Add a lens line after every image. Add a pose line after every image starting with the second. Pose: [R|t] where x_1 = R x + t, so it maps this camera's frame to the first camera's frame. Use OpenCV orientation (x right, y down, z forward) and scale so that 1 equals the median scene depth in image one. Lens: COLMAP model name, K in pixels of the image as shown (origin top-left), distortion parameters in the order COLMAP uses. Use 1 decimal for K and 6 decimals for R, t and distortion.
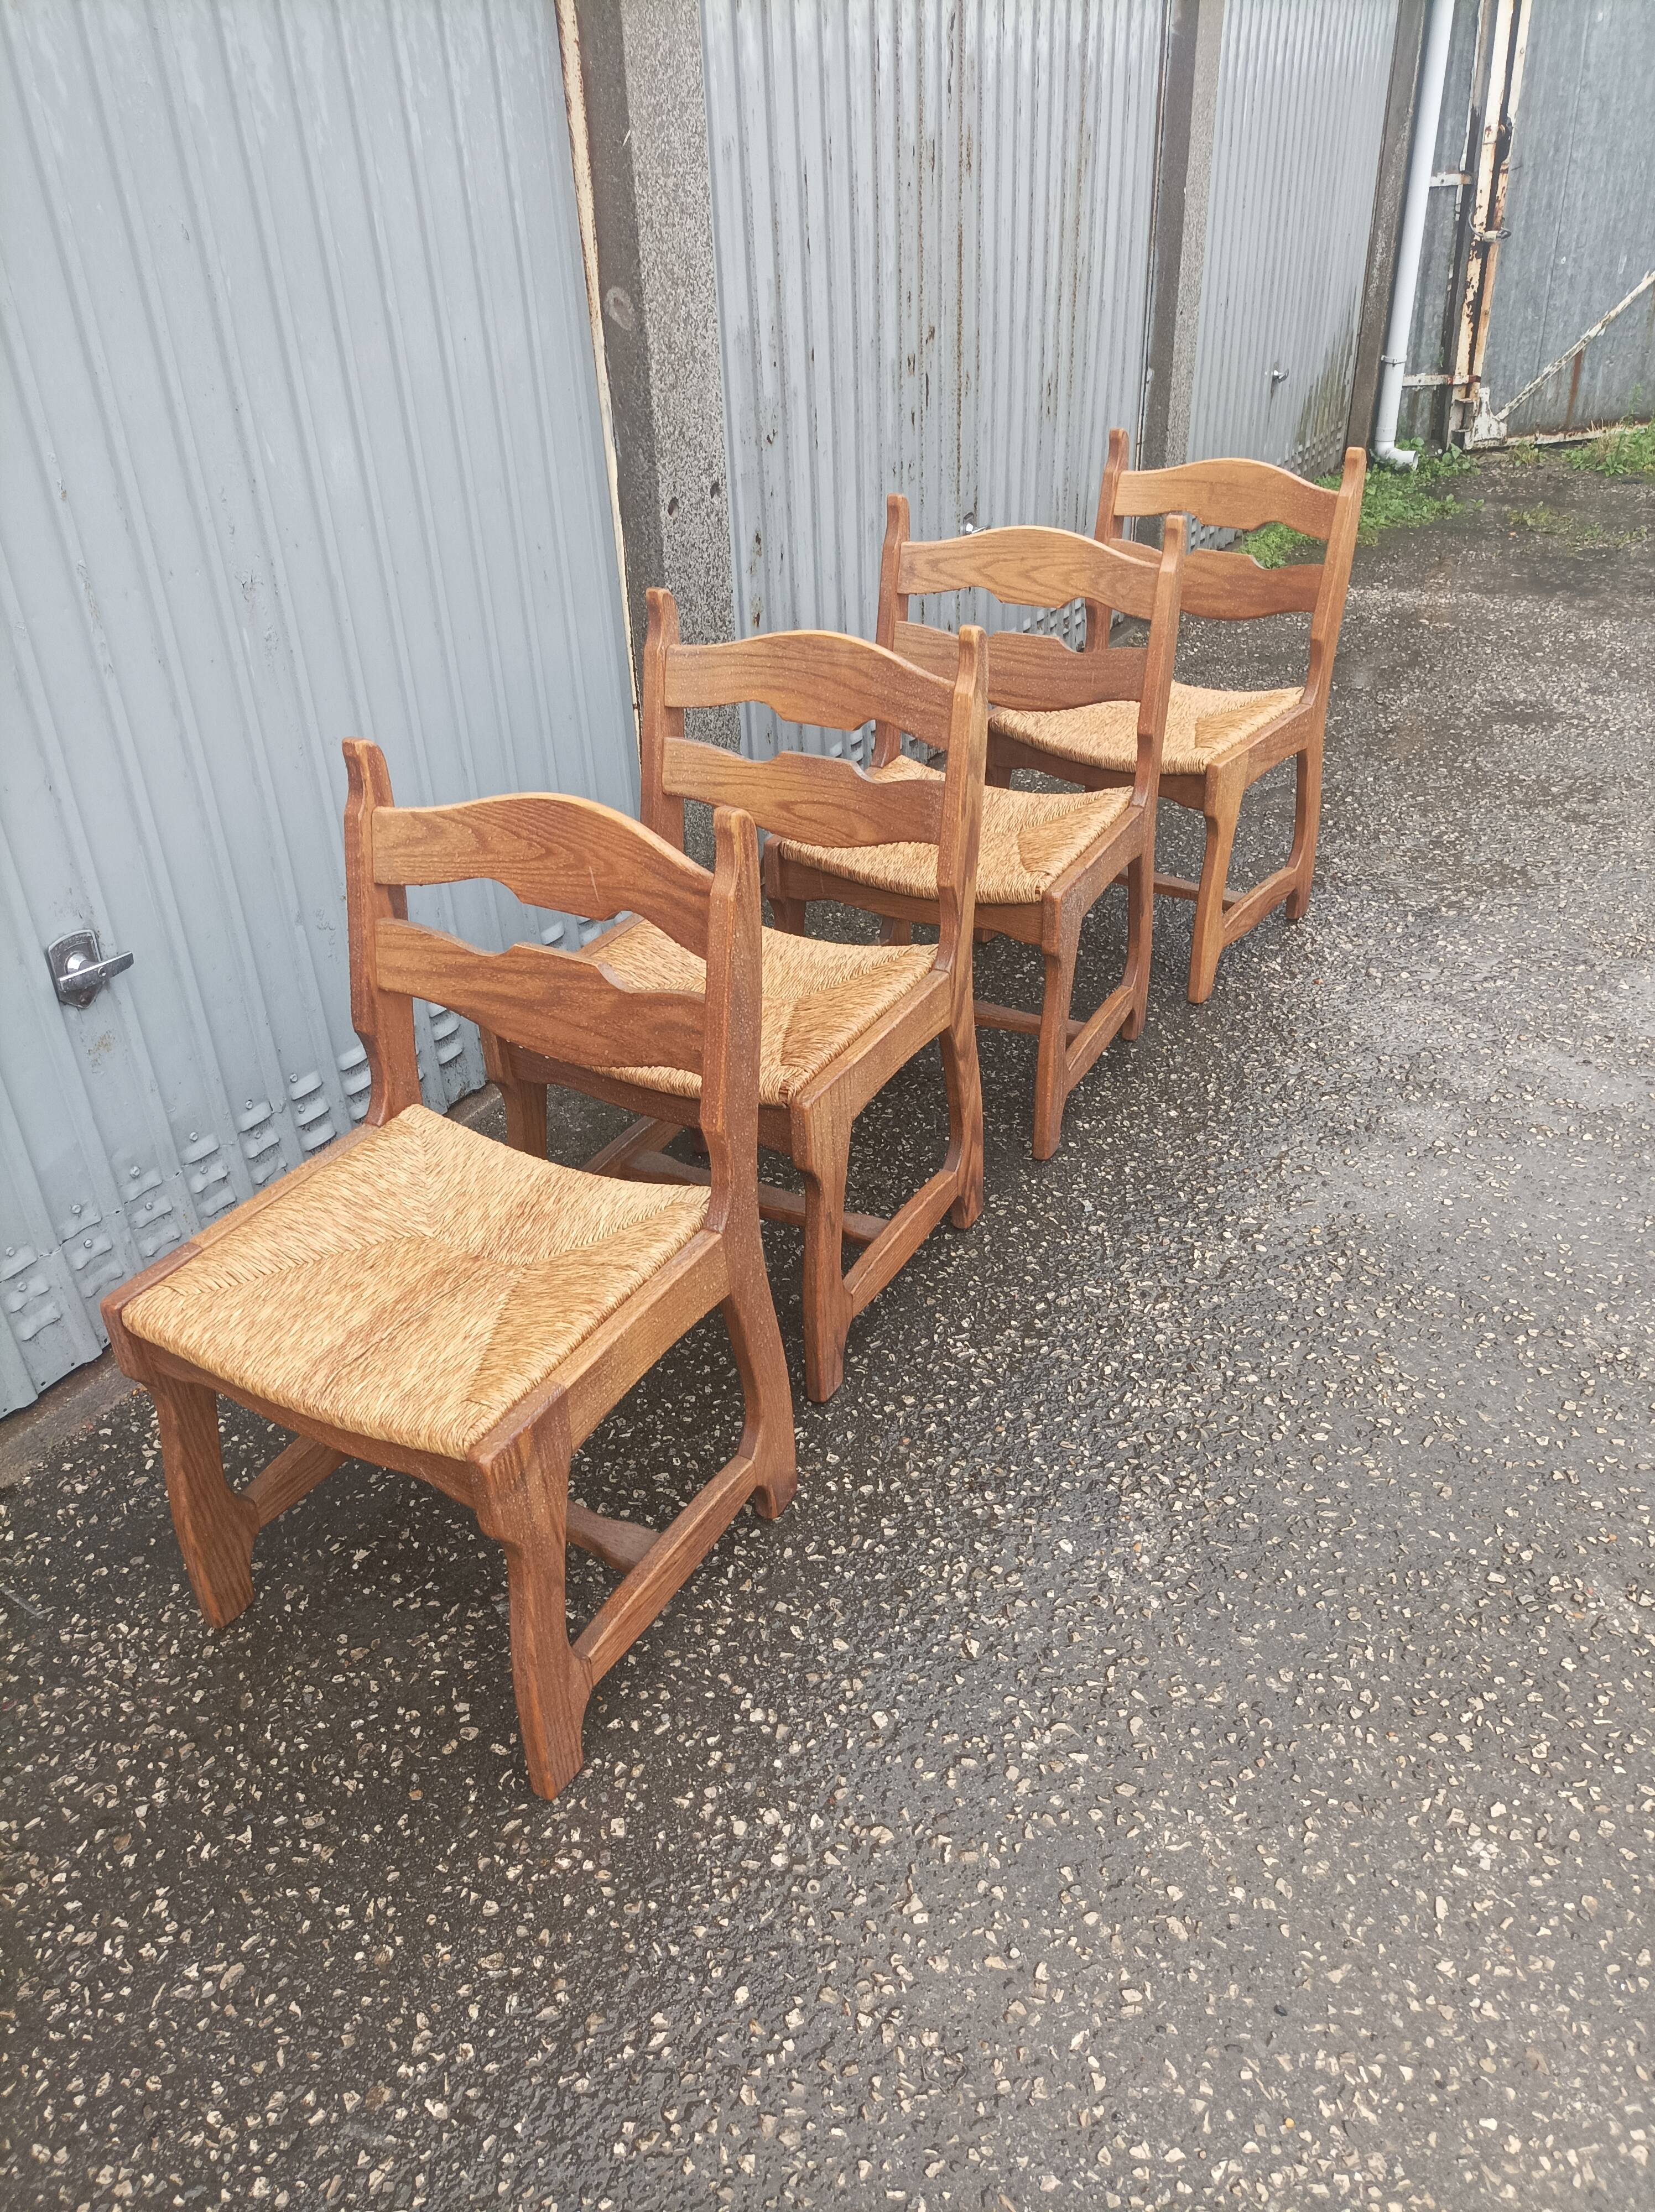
lens RADIAL K [[1654.0, 0, 822.9], [0, 1654.0, 1098.2], [0, 0, 1]] dist [0.030281, -0.017382]
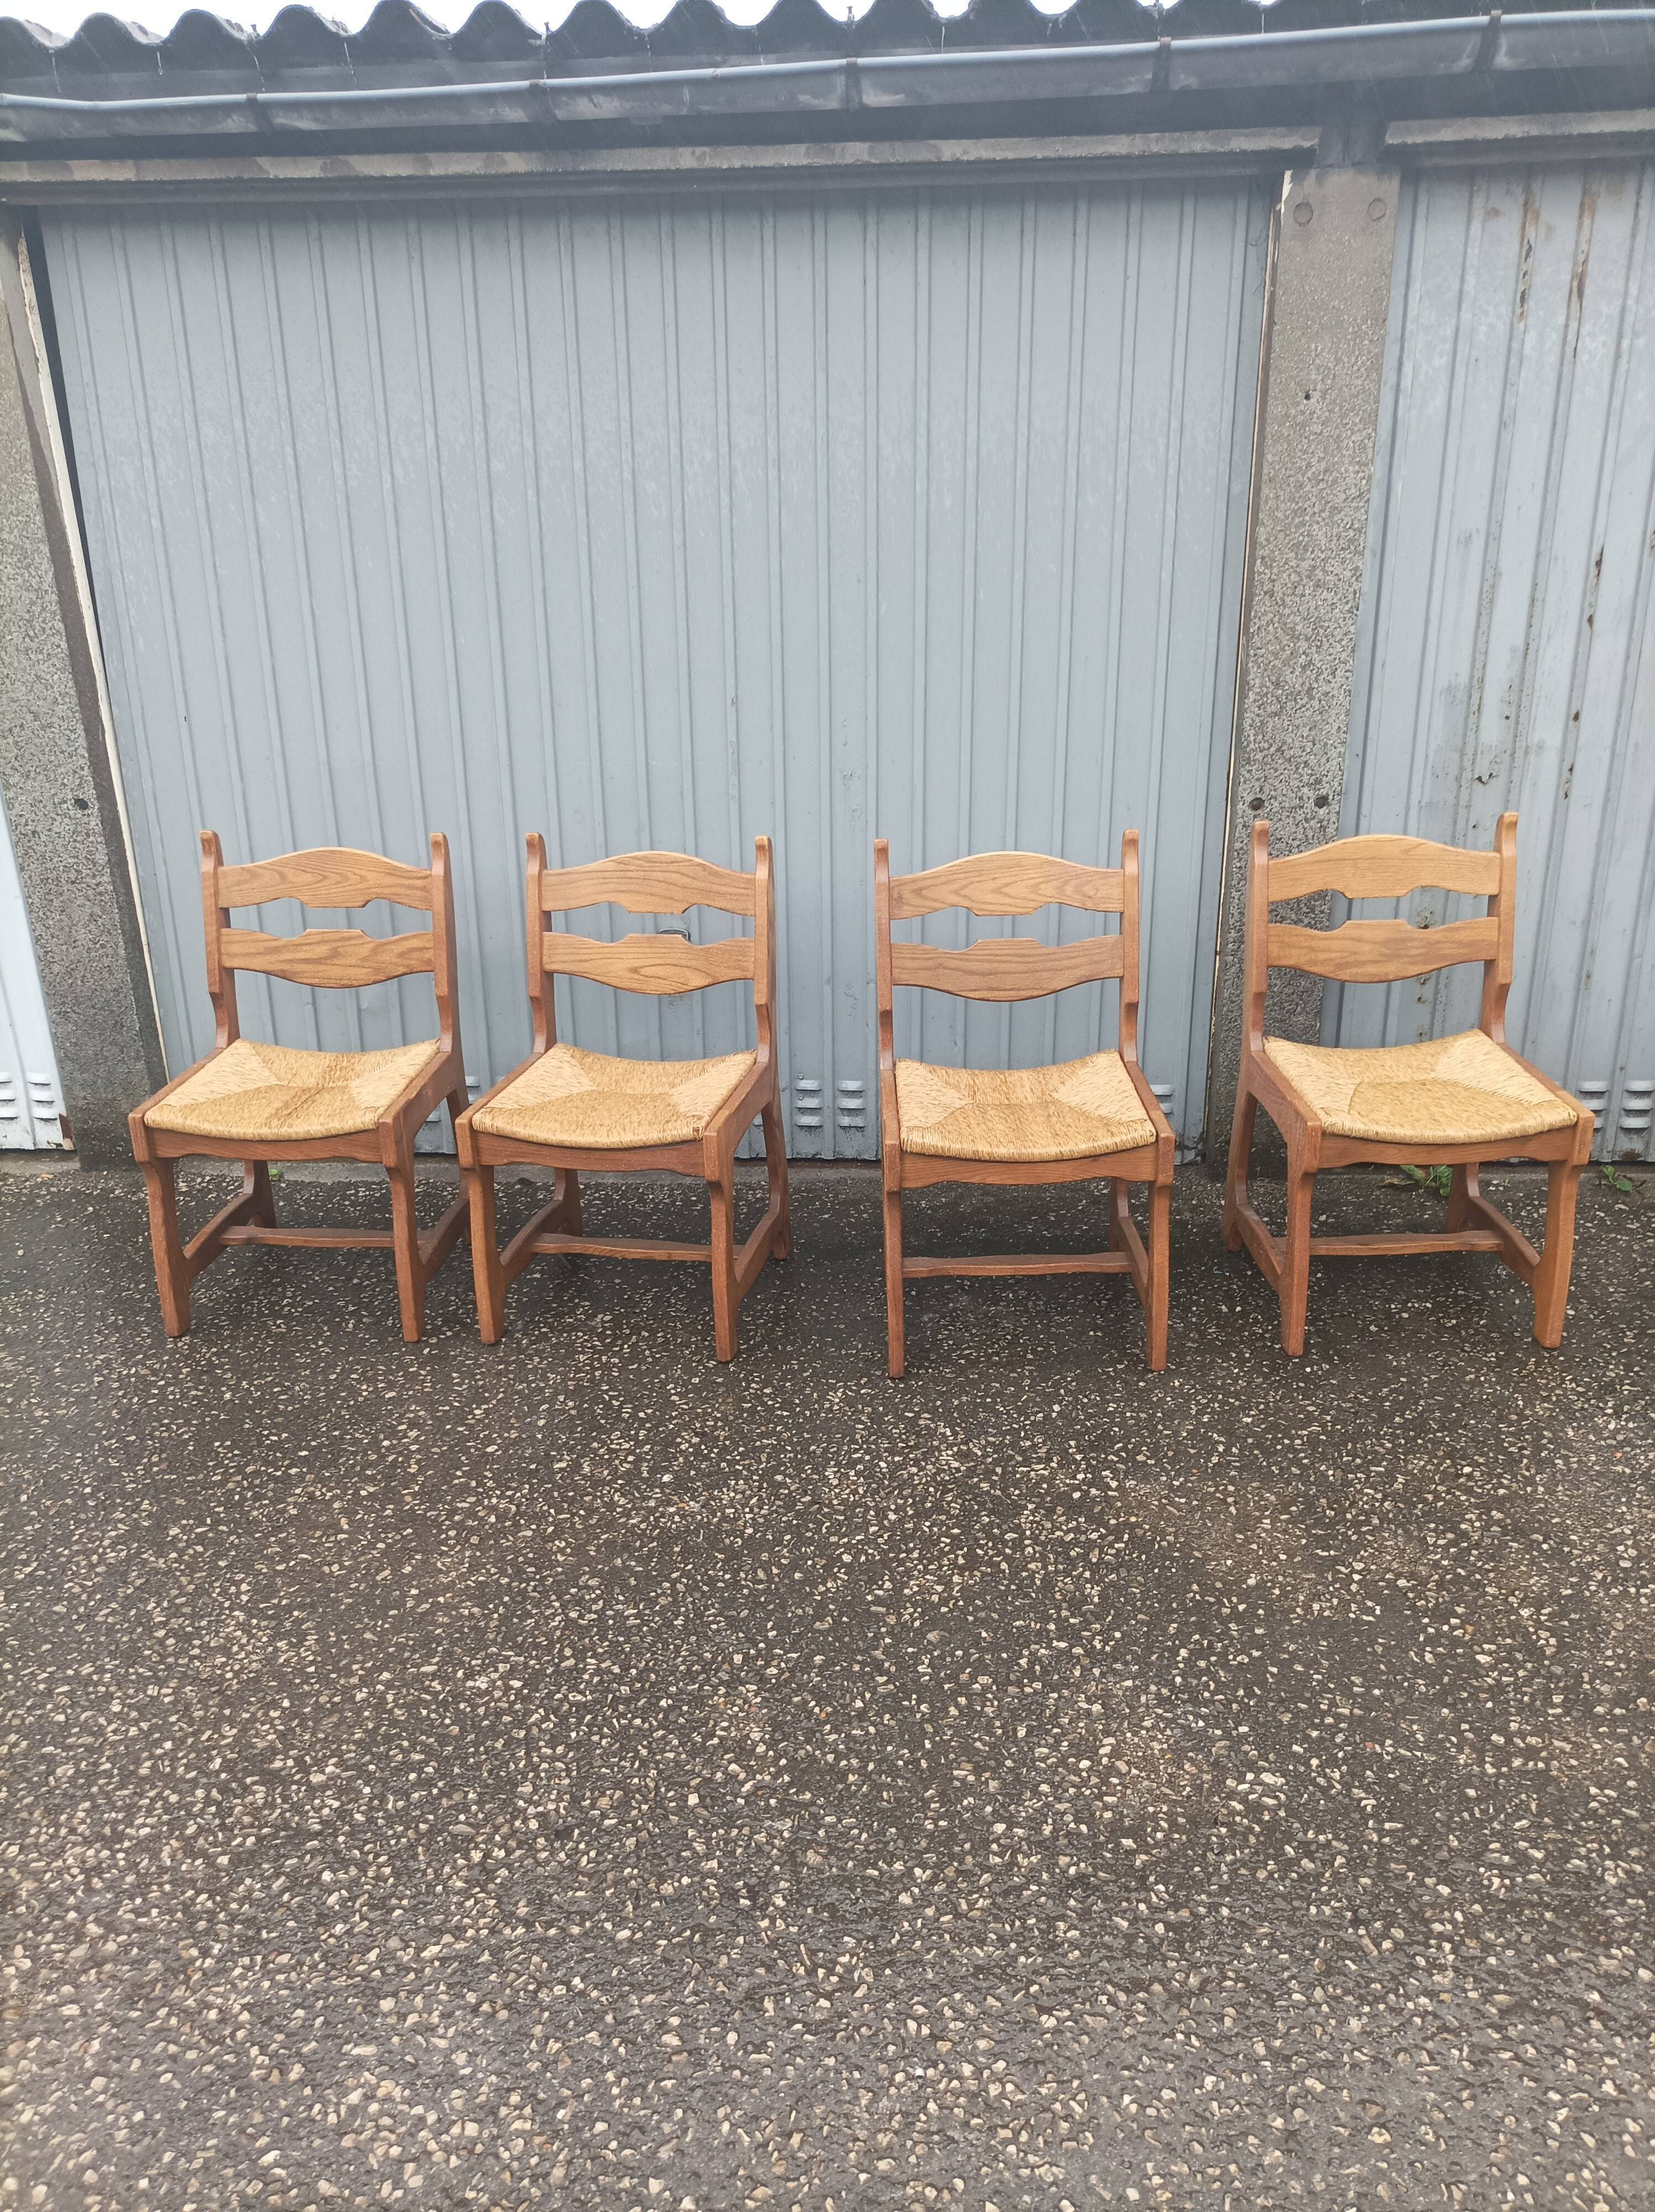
lens RADIAL K [[1654.0, 0, 822.4], [0, 1654.0, 1101.3], [0, 0, 1]] dist [0.030281, -0.017382]
pose [[0.424404, 0.342396, -0.838240, 1.416541], [-0.457291, 0.880064, 0.127952, -0.281167], [0.781516, 0.329017, 0.530077, 0.279323]]
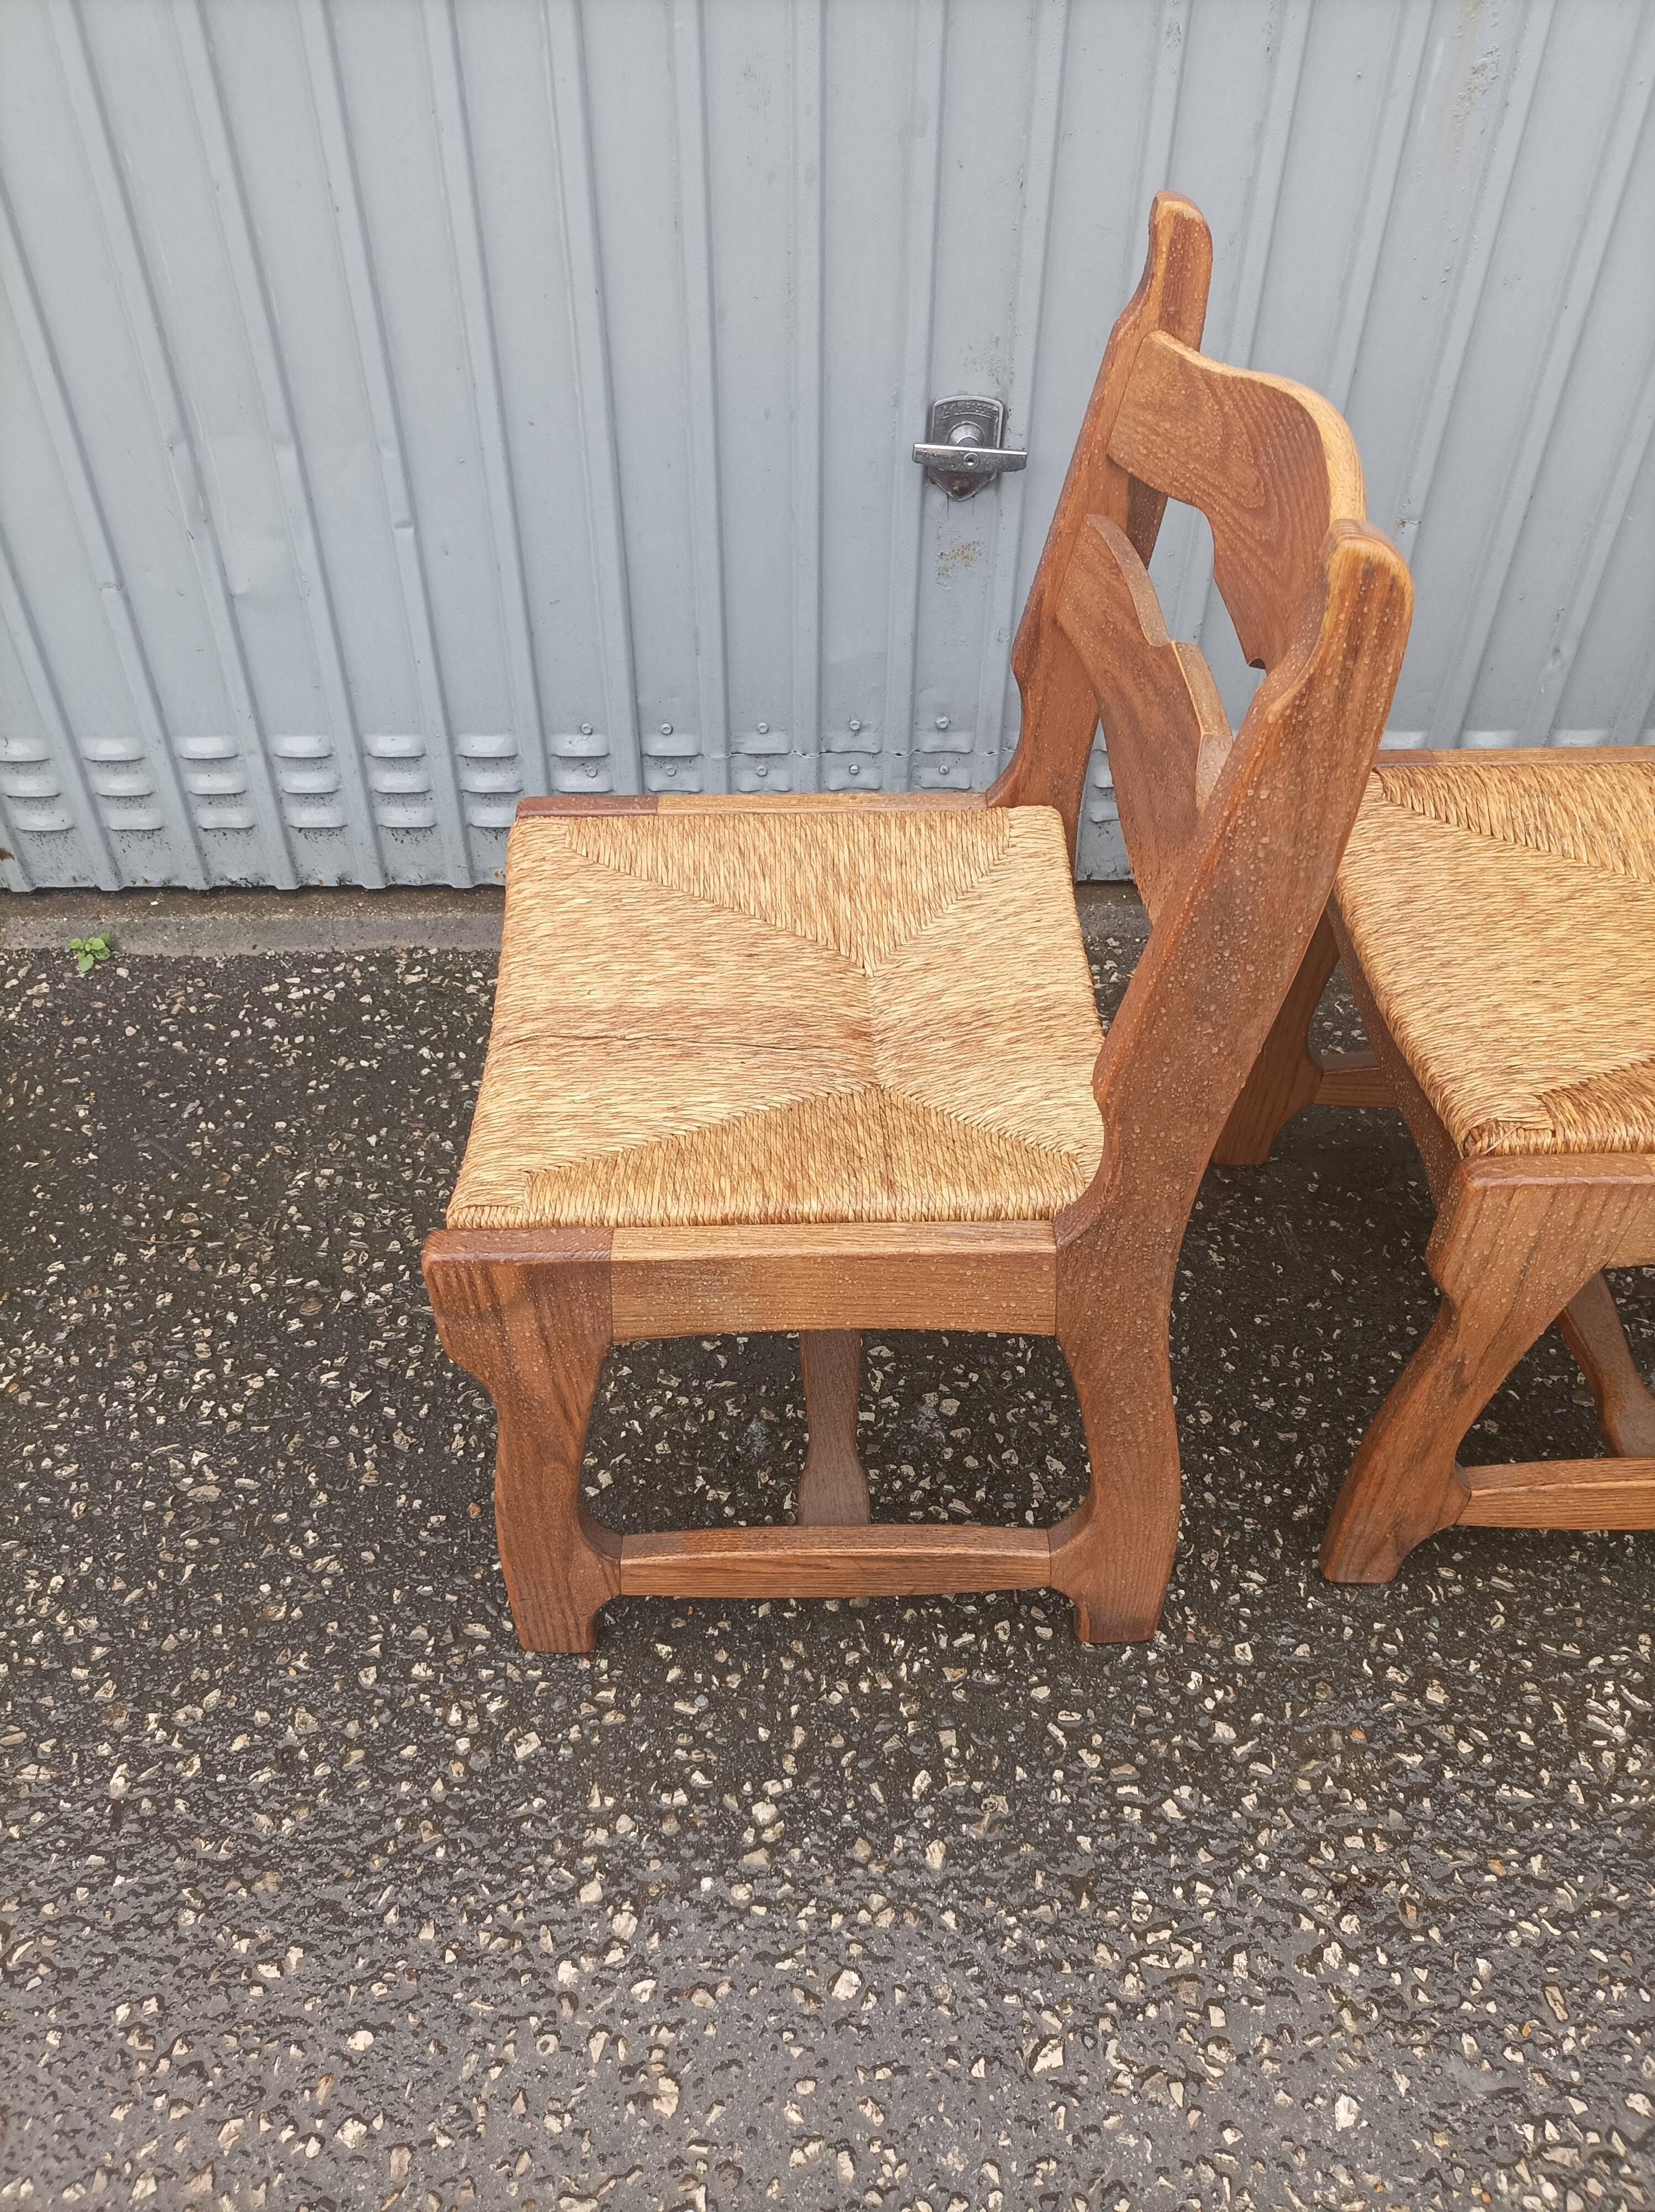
lens RADIAL K [[1654.0, 0, 819.3], [0, 1654.0, 1110.8], [0, 0, 1]] dist [0.030281, -0.017382]
pose [[0.507335, 0.617646, -0.600936, 0.206087], [-0.456515, 0.784086, 0.420480, -0.154243], [0.730893, 0.061012, 0.679759, 0.535434]]
